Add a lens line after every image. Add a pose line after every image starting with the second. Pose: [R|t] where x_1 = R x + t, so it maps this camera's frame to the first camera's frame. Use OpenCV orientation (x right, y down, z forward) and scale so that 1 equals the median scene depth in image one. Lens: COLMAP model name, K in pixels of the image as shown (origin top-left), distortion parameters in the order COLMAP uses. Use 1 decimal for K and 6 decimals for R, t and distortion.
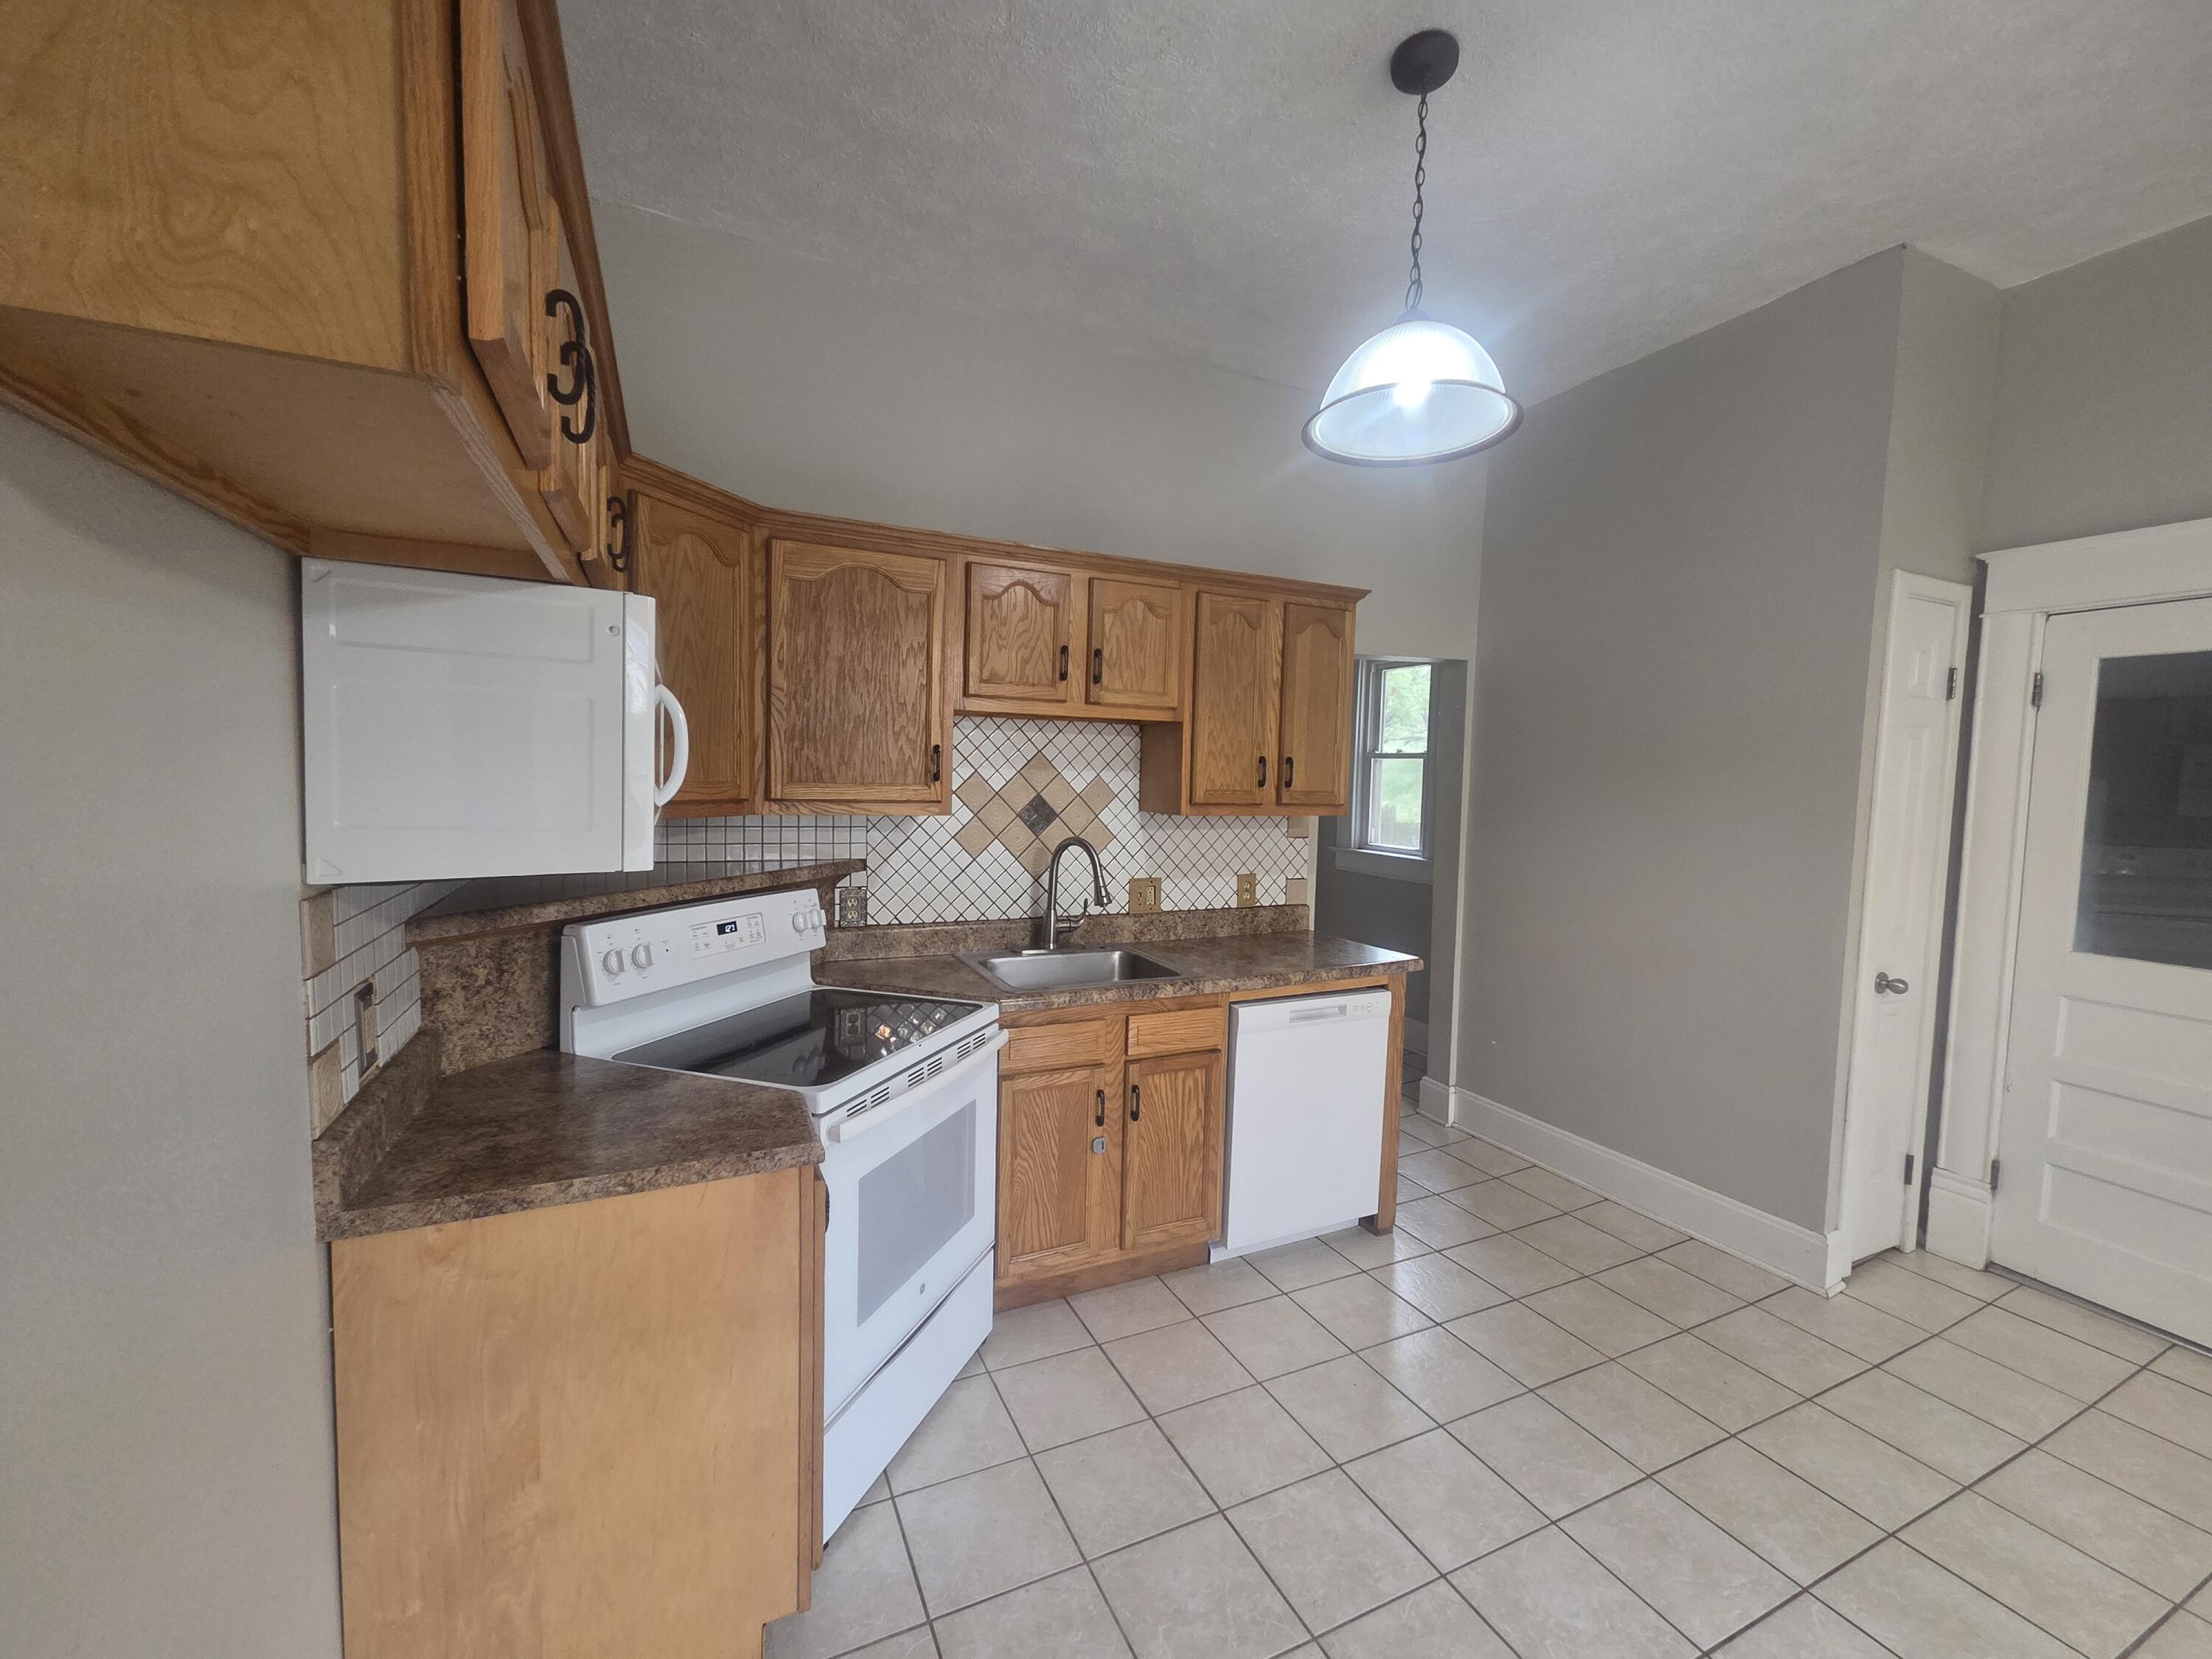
lens RADIAL K [[901.2, 0, 1106.0], [0, 901.2, 829.5], [0, 0, 1]] dist [0.000769, 0.000363]
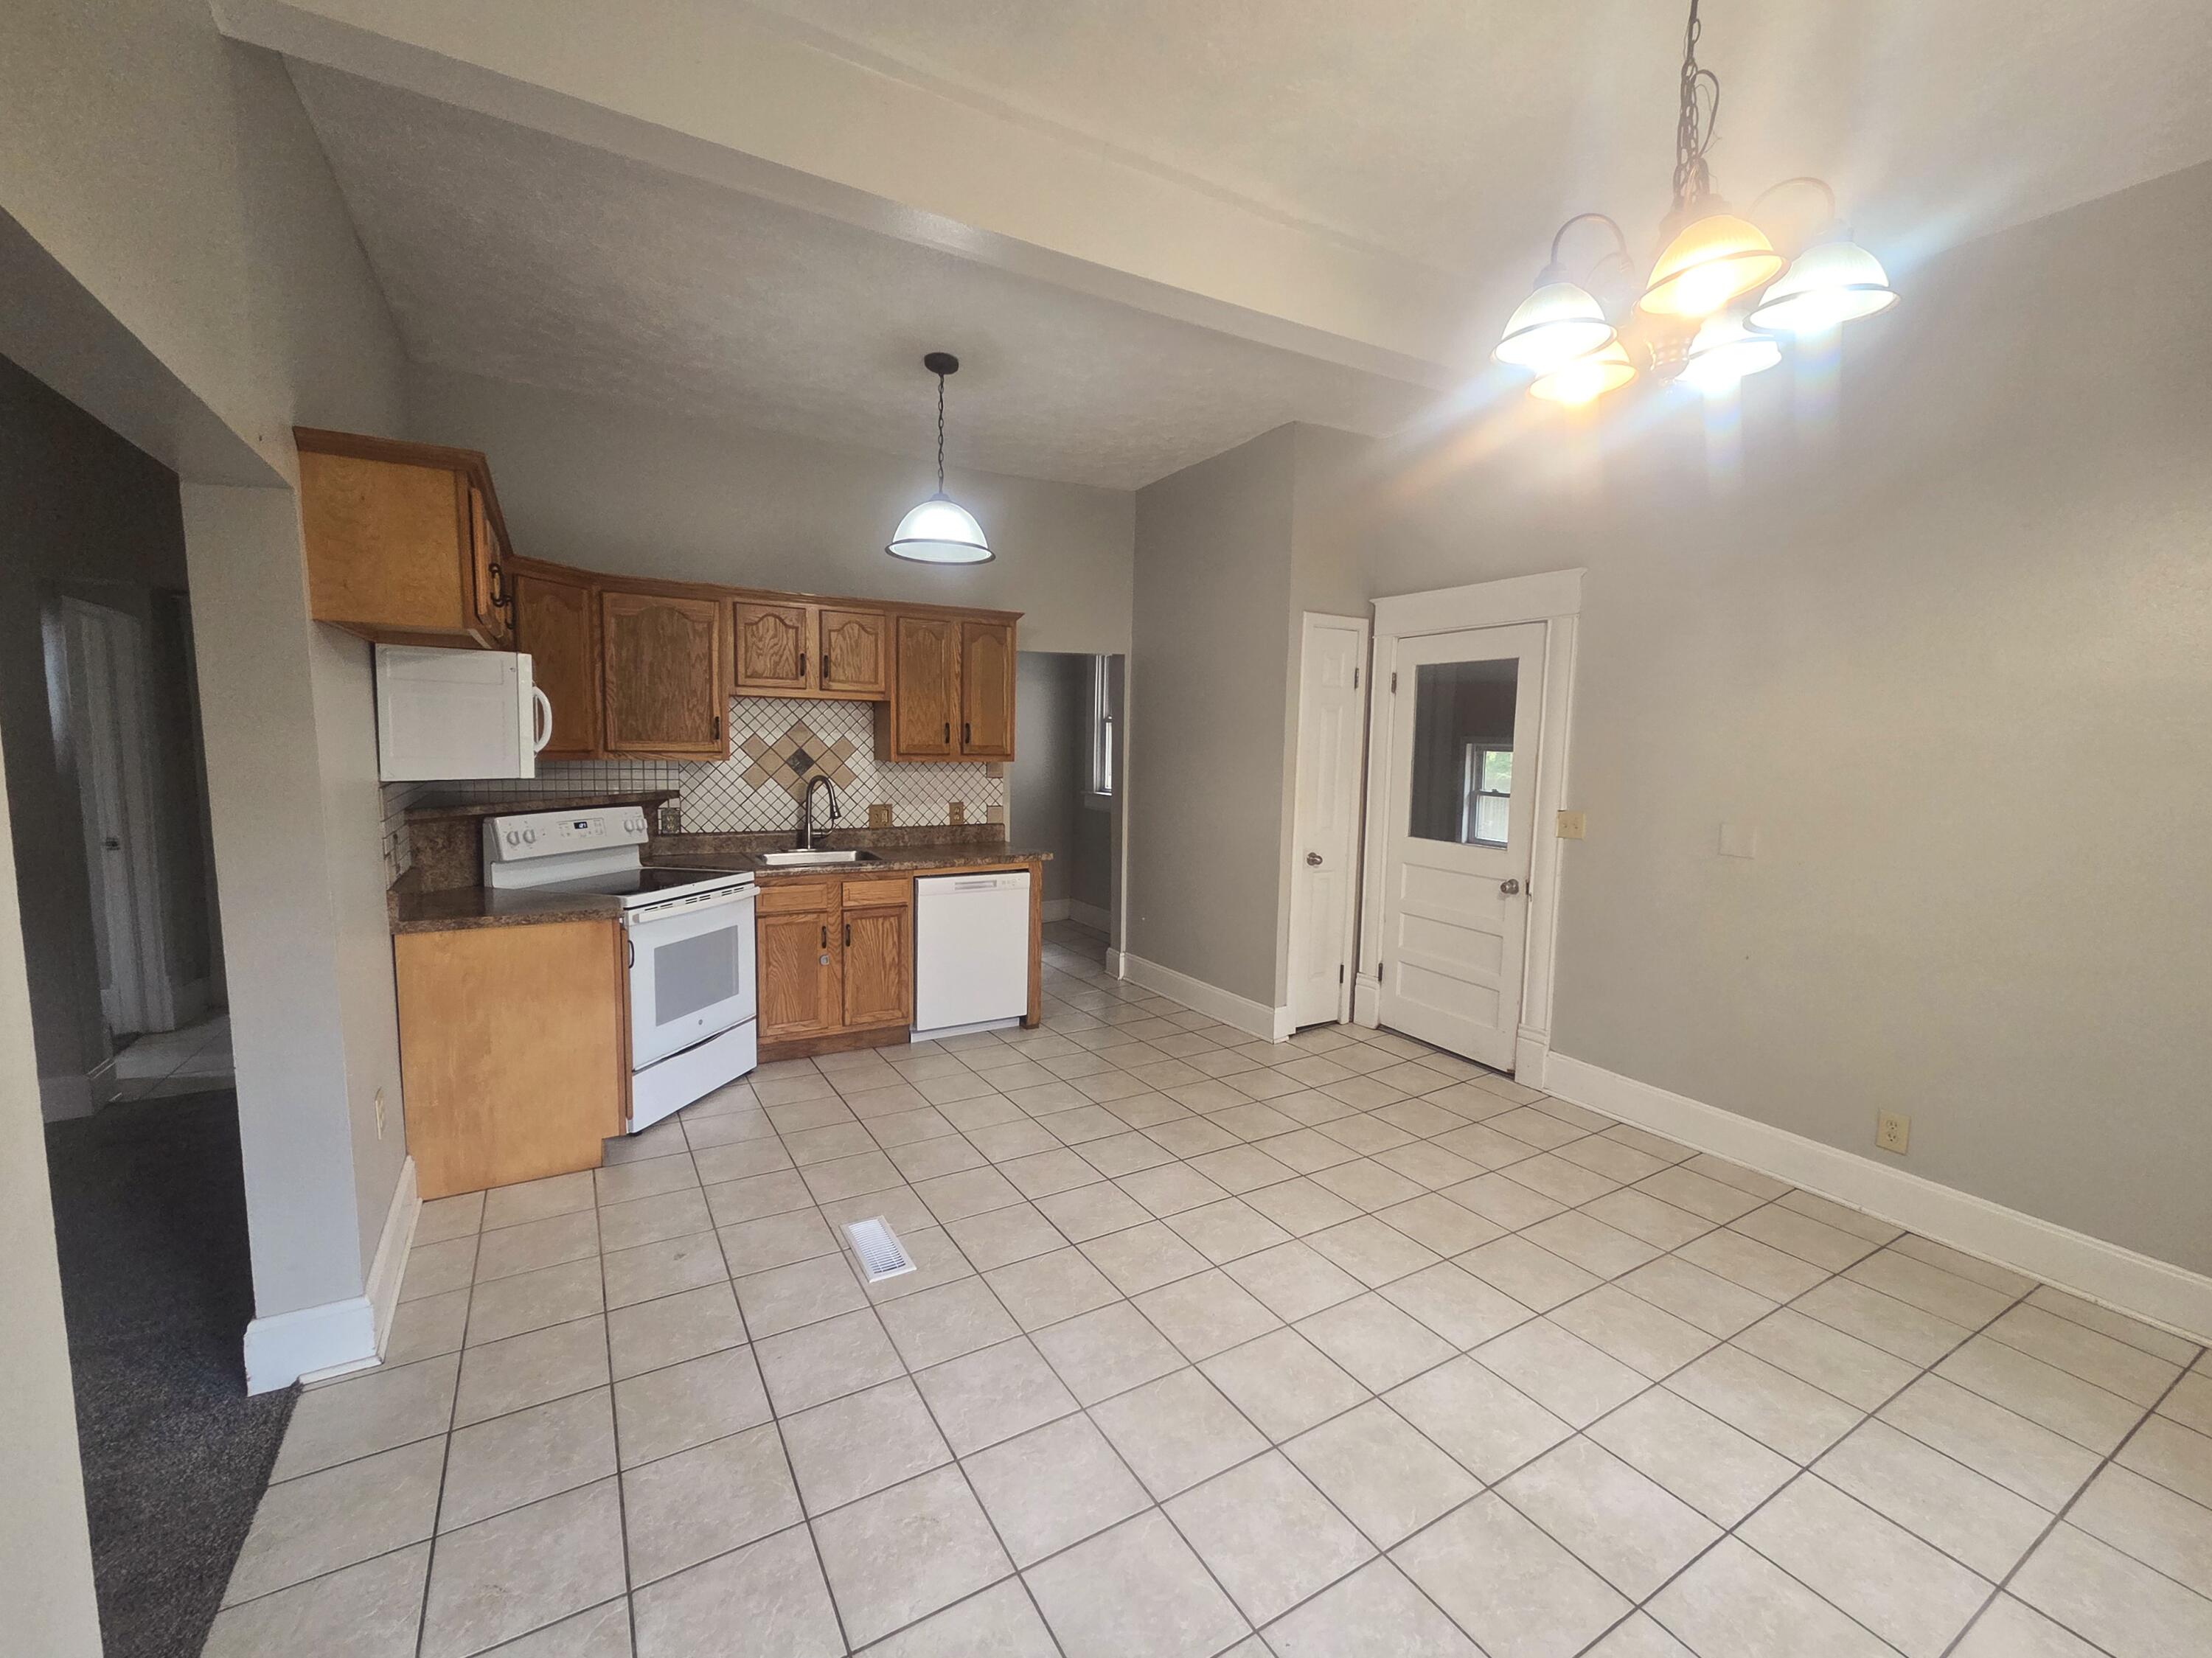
lens RADIAL K [[933.9, 0, 1116.2], [0, 933.9, 834.2], [0, 0, 1]] dist [0.001988, 0.000184]
pose [[0.995575, -0.012286, 0.093166, 0.344112], [0.008240, 0.999011, 0.043688, 0.046256], [-0.093611, -0.042726, 0.994692, -0.695467]]
